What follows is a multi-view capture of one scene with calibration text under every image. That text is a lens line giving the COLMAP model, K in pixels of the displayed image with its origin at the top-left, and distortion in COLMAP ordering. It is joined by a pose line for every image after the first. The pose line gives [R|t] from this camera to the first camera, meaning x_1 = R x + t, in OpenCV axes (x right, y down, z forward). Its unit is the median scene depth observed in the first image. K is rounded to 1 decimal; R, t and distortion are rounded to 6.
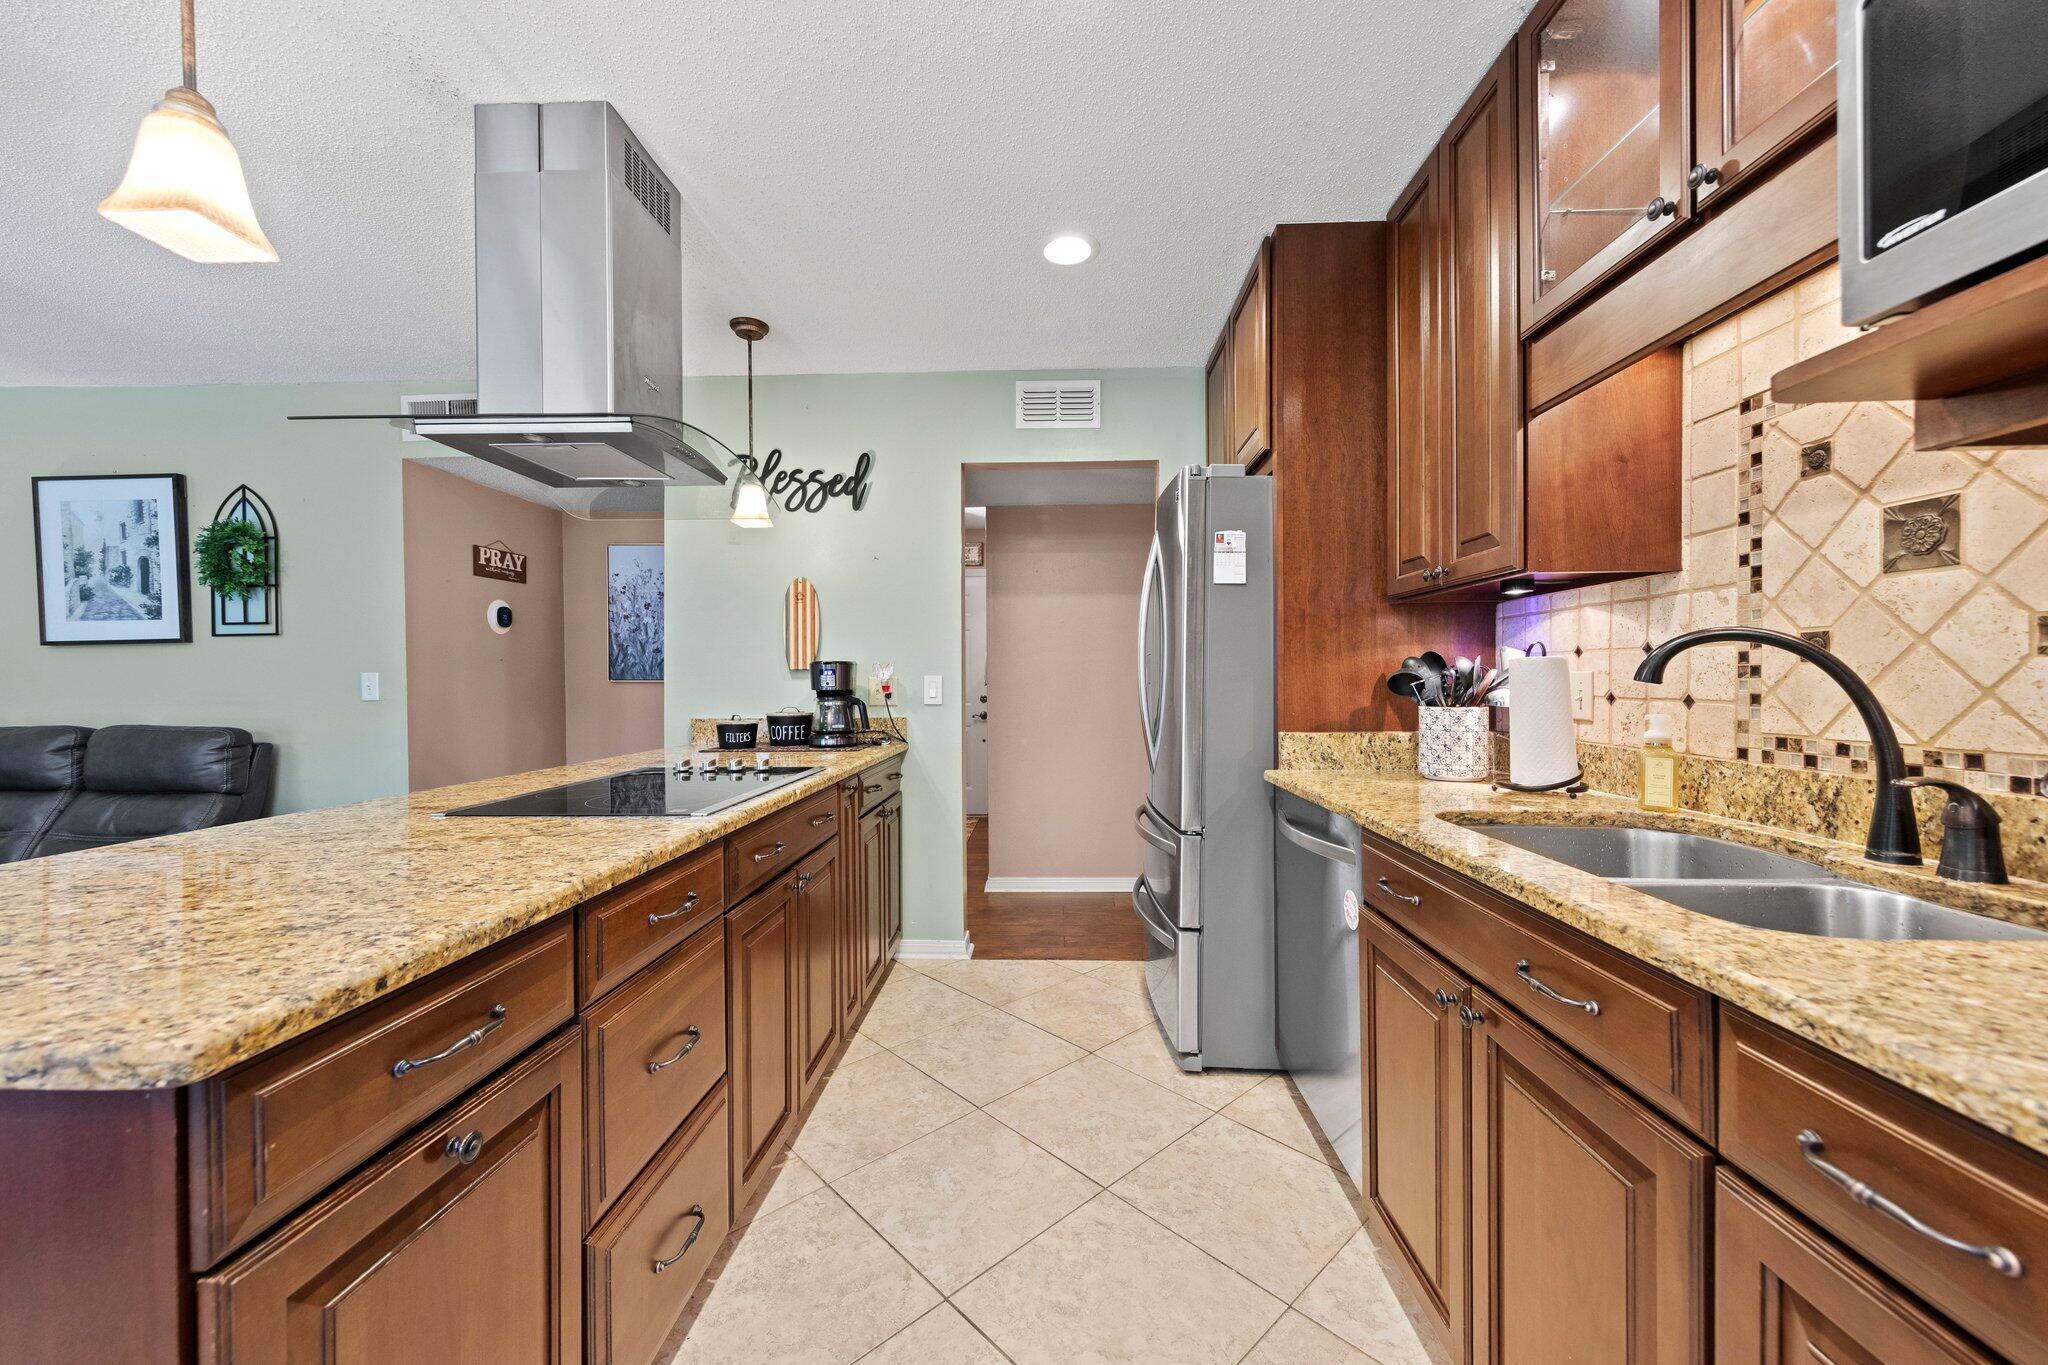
lens RADIAL K [[780.7, 0, 1026.4], [0, 780.7, 684.9], [0, 0, 1]] dist [0.006017, -0.000294]
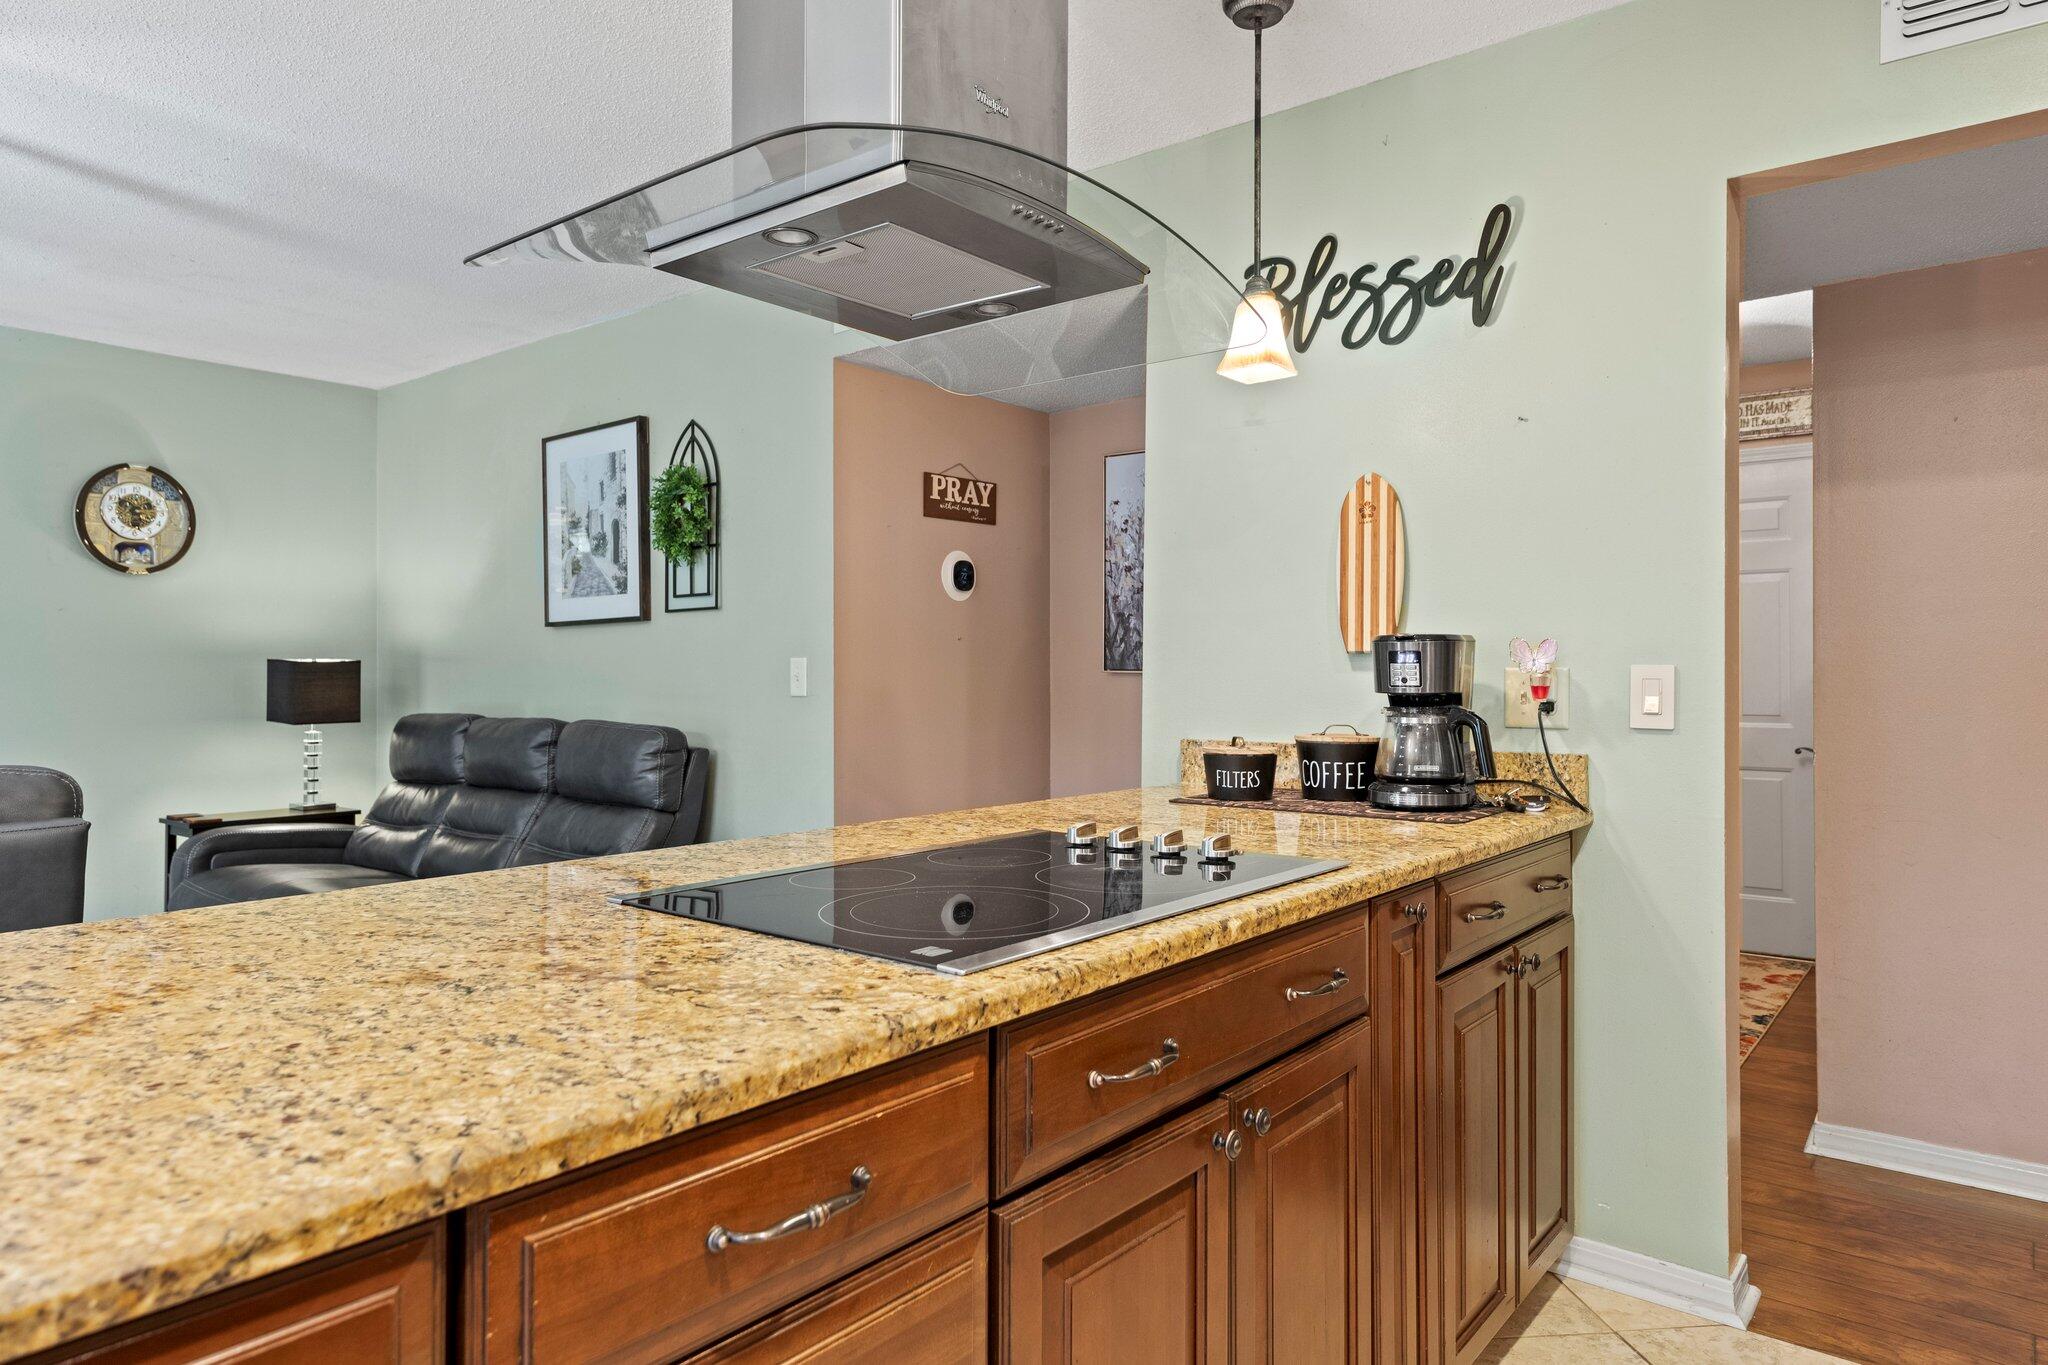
lens RADIAL K [[1243.8, 0, 1017.6], [0, 1243.8, 662.5], [0, 0, 1]] dist [0.006591, -0.000145]
pose [[0.797994, 0.002936, -0.602658, 0.031466], [-0.010696, 0.999900, -0.009292, -0.004087], [0.602570, 0.013861, 0.797945, 0.307259]]
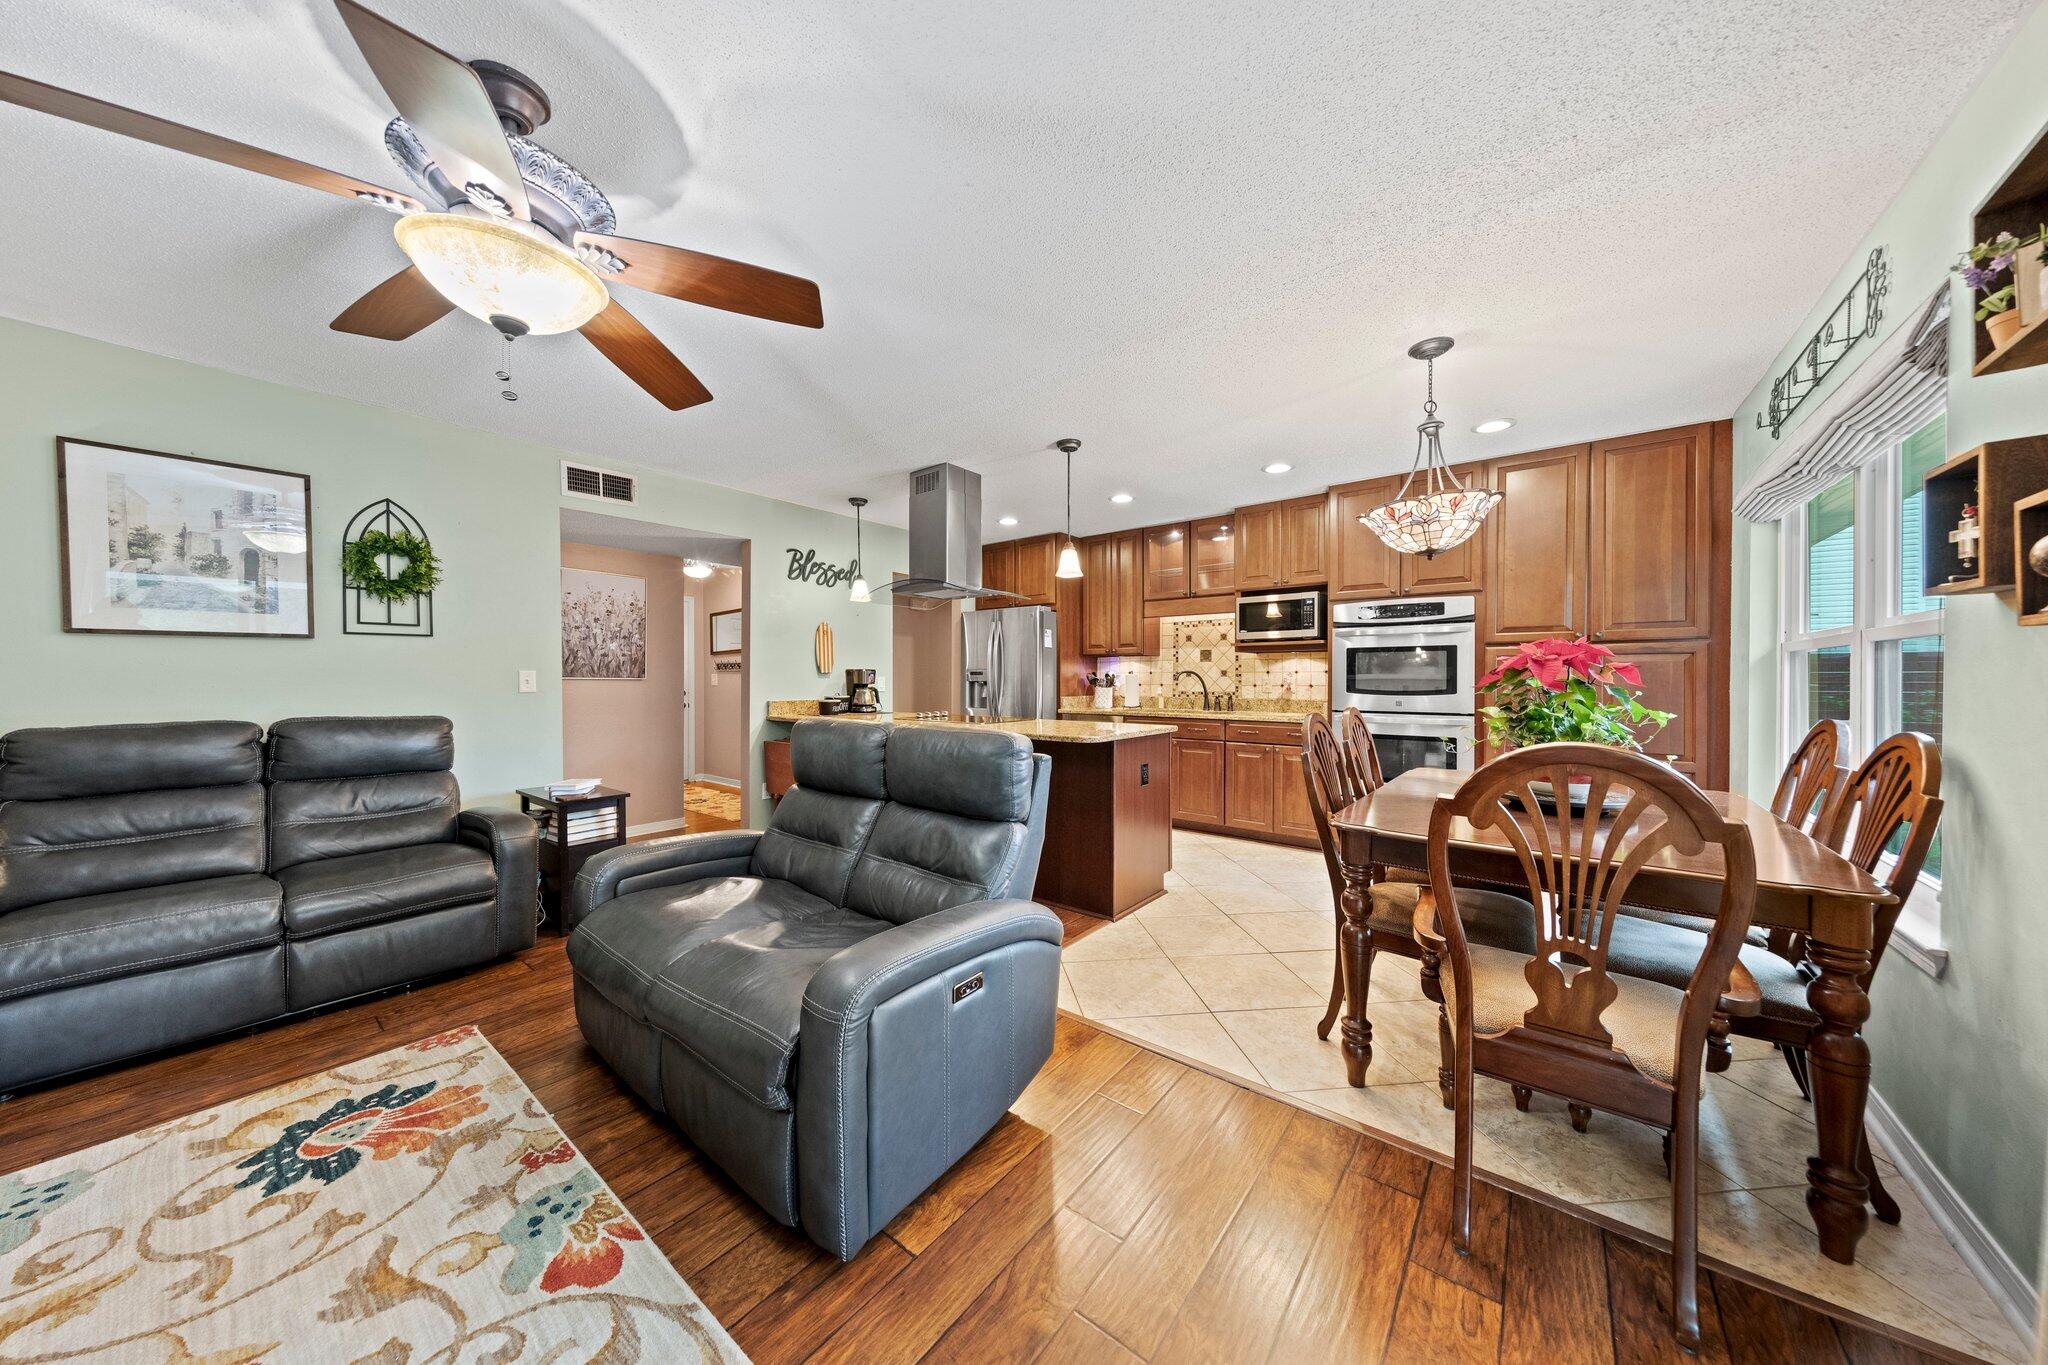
lens RADIAL K [[658.3, 0, 1024.0], [0, 658.3, 682.5], [0, 0, 1]] dist [0.003451, -0.000269]
pose [[0.592364, 0.001946, 0.805668, -1.860345], [0.000982, 0.999995, -0.003137, 0.012270], [-0.805670, 0.002649, 0.592359, -0.419962]]
